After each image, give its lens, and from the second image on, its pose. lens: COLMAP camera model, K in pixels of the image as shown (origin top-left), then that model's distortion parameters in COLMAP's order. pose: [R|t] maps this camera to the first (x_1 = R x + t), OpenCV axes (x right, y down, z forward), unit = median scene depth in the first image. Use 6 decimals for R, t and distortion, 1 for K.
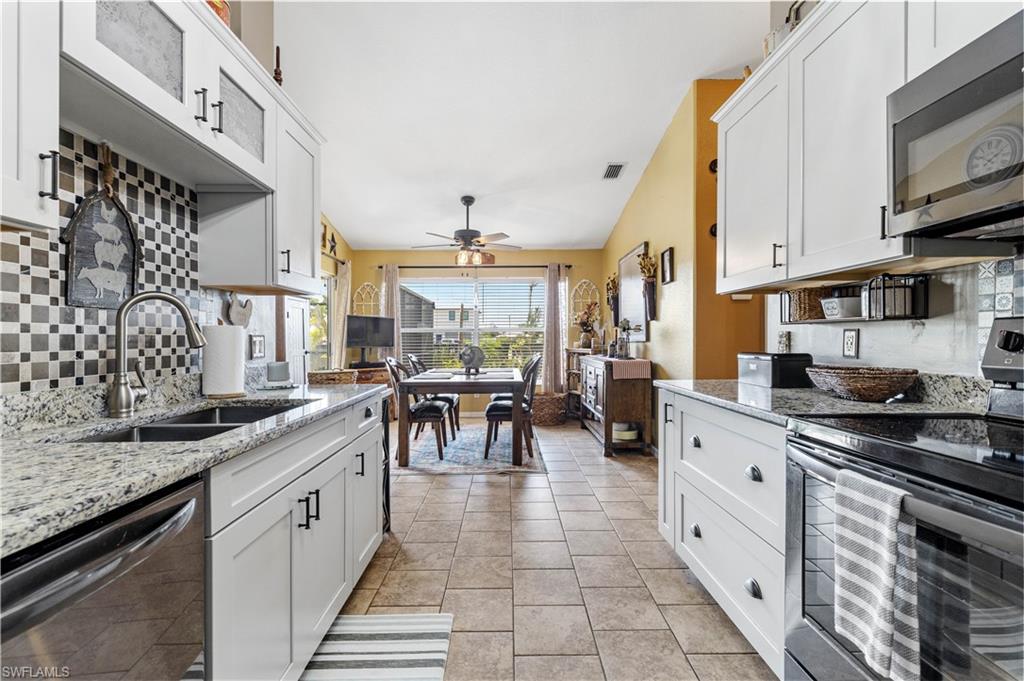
lens RADIAL K [[463.5, 0, 509.1], [0, 463.5, 341.3], [0, 0, 1]] dist [0.006078, 0.000176]
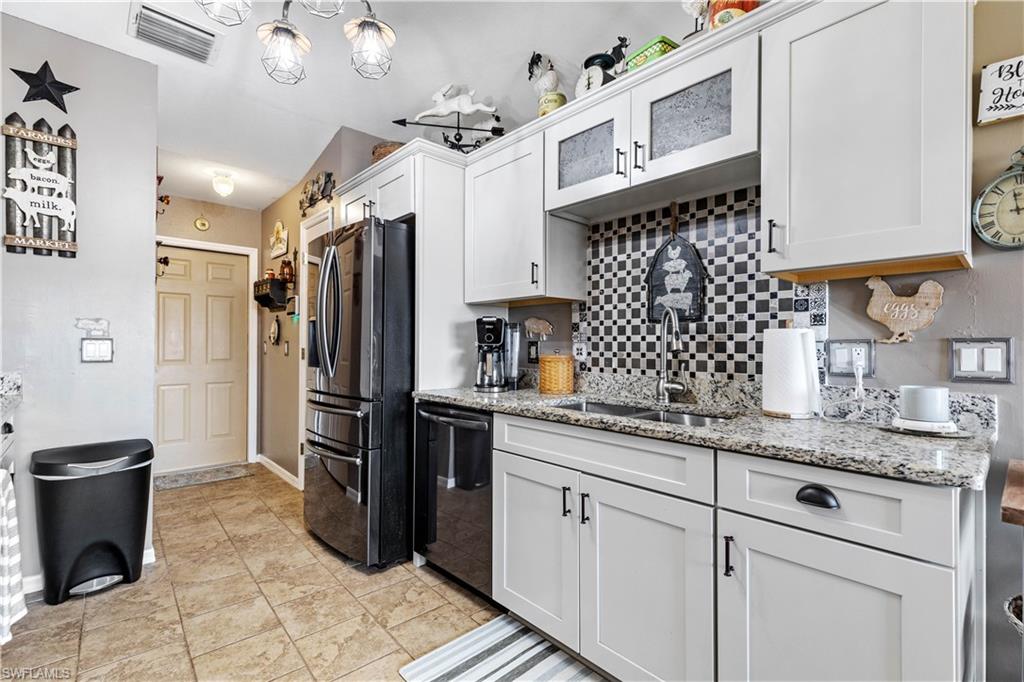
lens RADIAL K [[463.5, 0, 512.9], [0, 463.5, 341.7], [0, 0, 1]] dist [0.006078, 0.000176]
pose [[-0.748249, -0.000725, -0.663417, 0.418667], [-0.002180, 0.999997, 0.001366, -0.015863], [0.663414, 0.002468, -0.748248, 1.832335]]
